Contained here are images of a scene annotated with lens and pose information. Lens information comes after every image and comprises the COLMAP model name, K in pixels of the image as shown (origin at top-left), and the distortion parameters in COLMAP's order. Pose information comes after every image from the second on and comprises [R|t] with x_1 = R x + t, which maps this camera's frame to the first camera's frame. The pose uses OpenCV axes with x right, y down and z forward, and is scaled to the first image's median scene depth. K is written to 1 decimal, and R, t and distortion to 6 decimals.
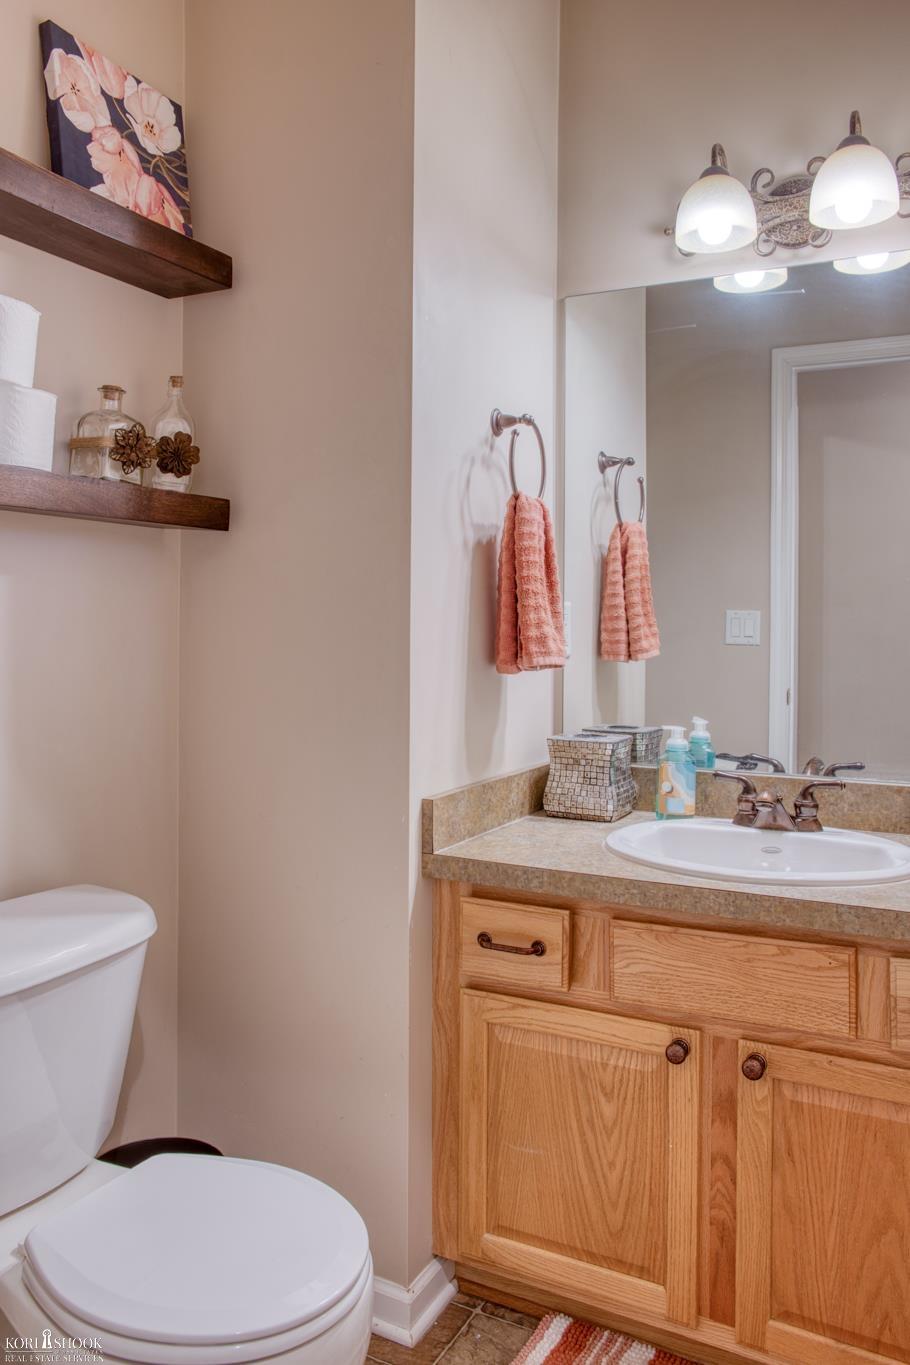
lens RADIAL K [[1071.0, 0, 457.9], [0, 1071.0, 645.6], [0, 0, 1]] dist [-0.088768, 0.130041]
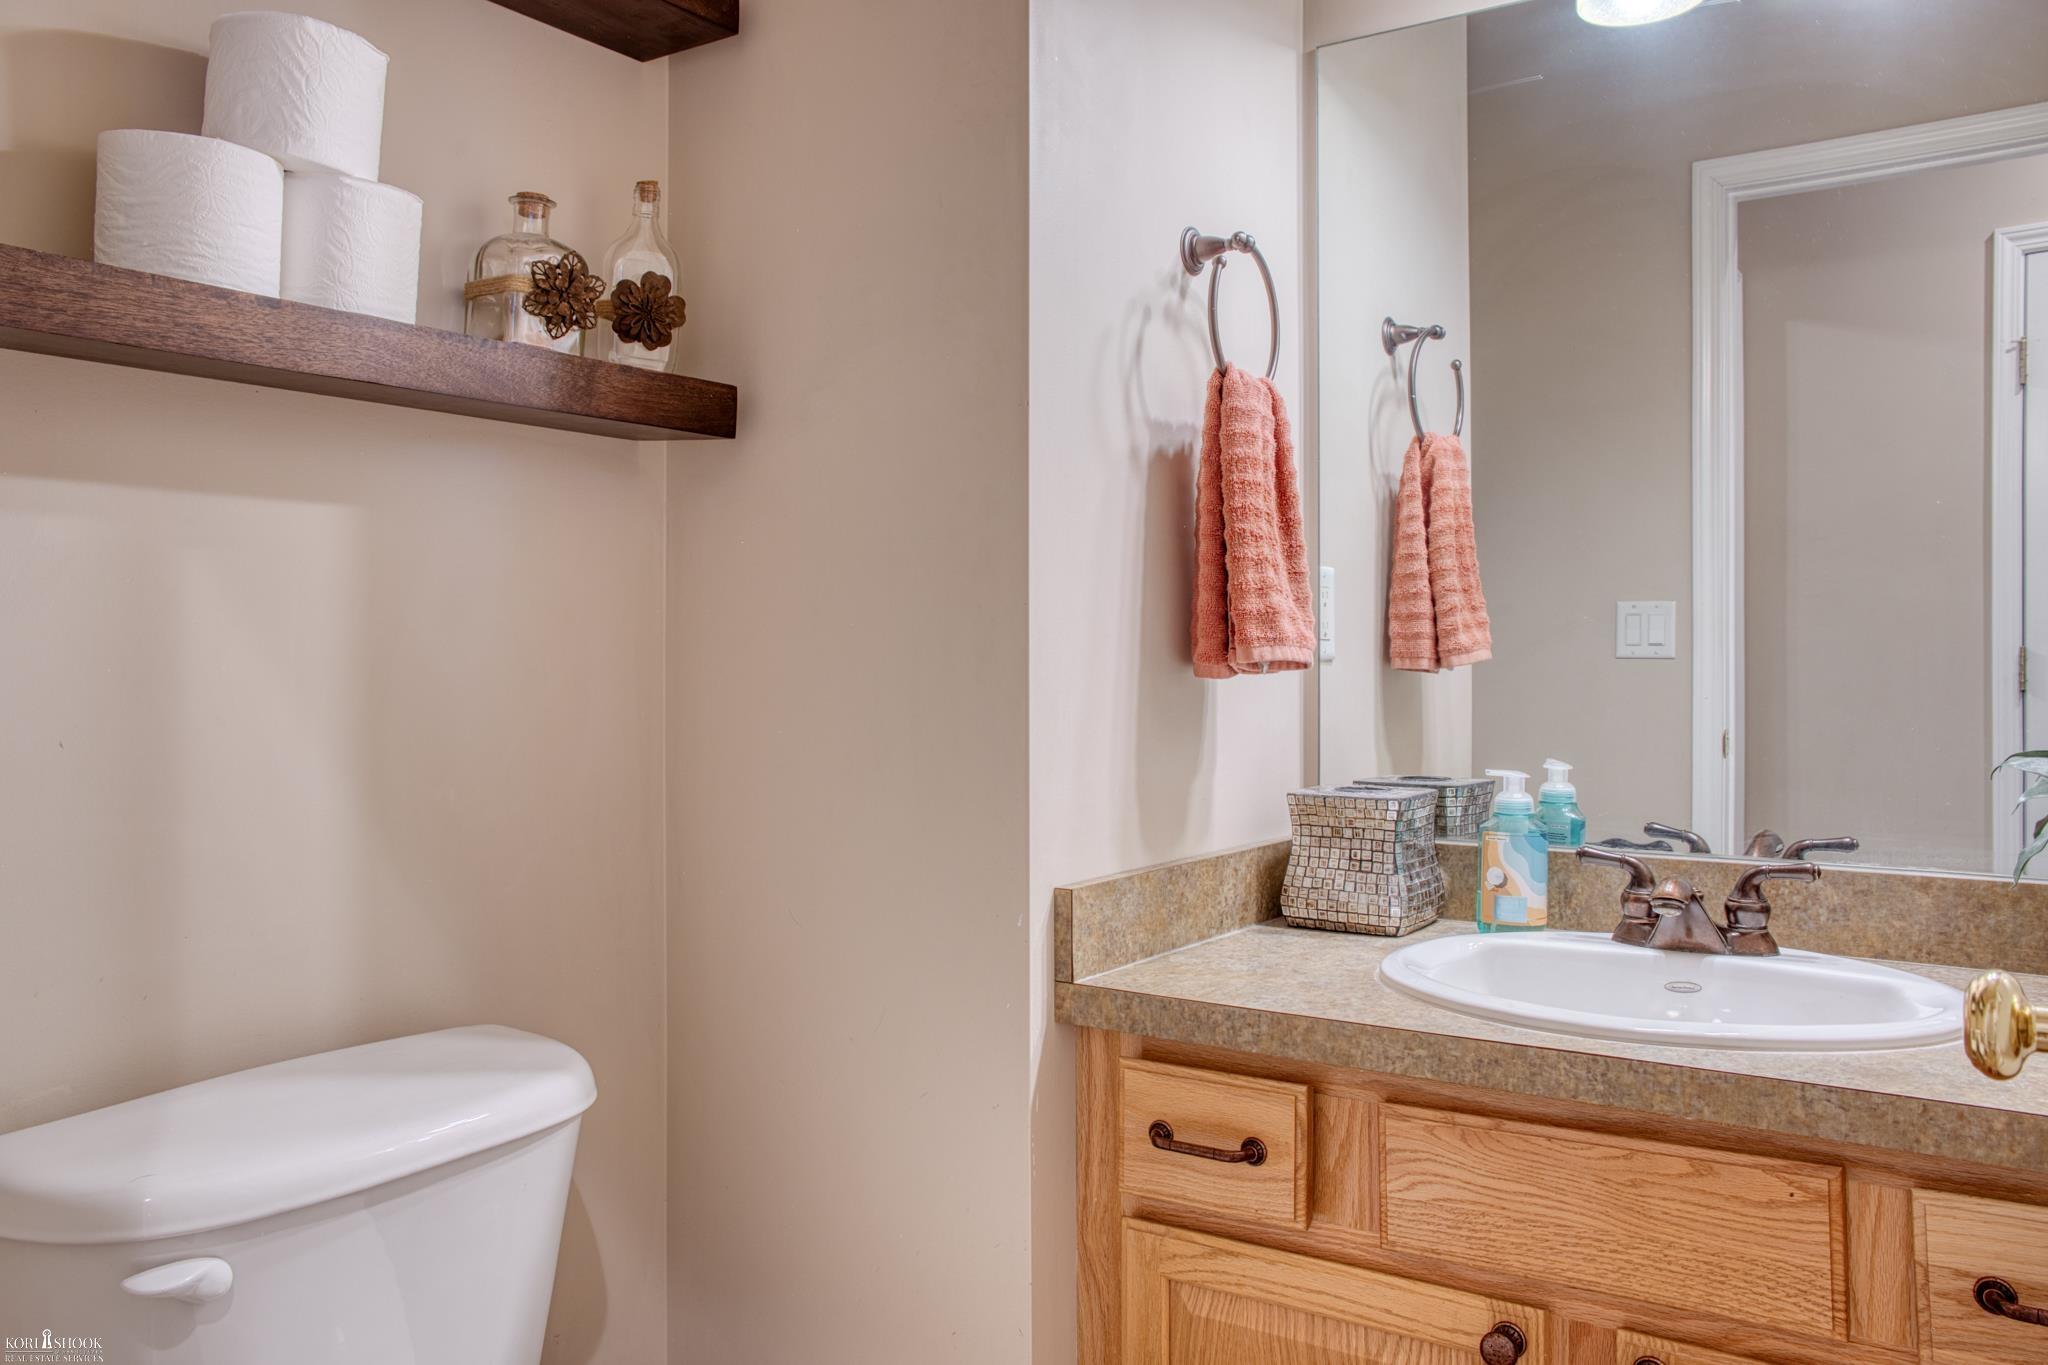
lens RADIAL K [[1606.9, 0, 1024.0], [0, 1606.9, 682.5], [0, 0, 1]] dist [-0.088768, 0.130041]
pose [[0.992642, -0.006061, -0.120931, 0.054819], [0.004941, 0.999942, -0.009557, 0.039811], [0.120982, 0.008889, 0.992615, 0.131844]]
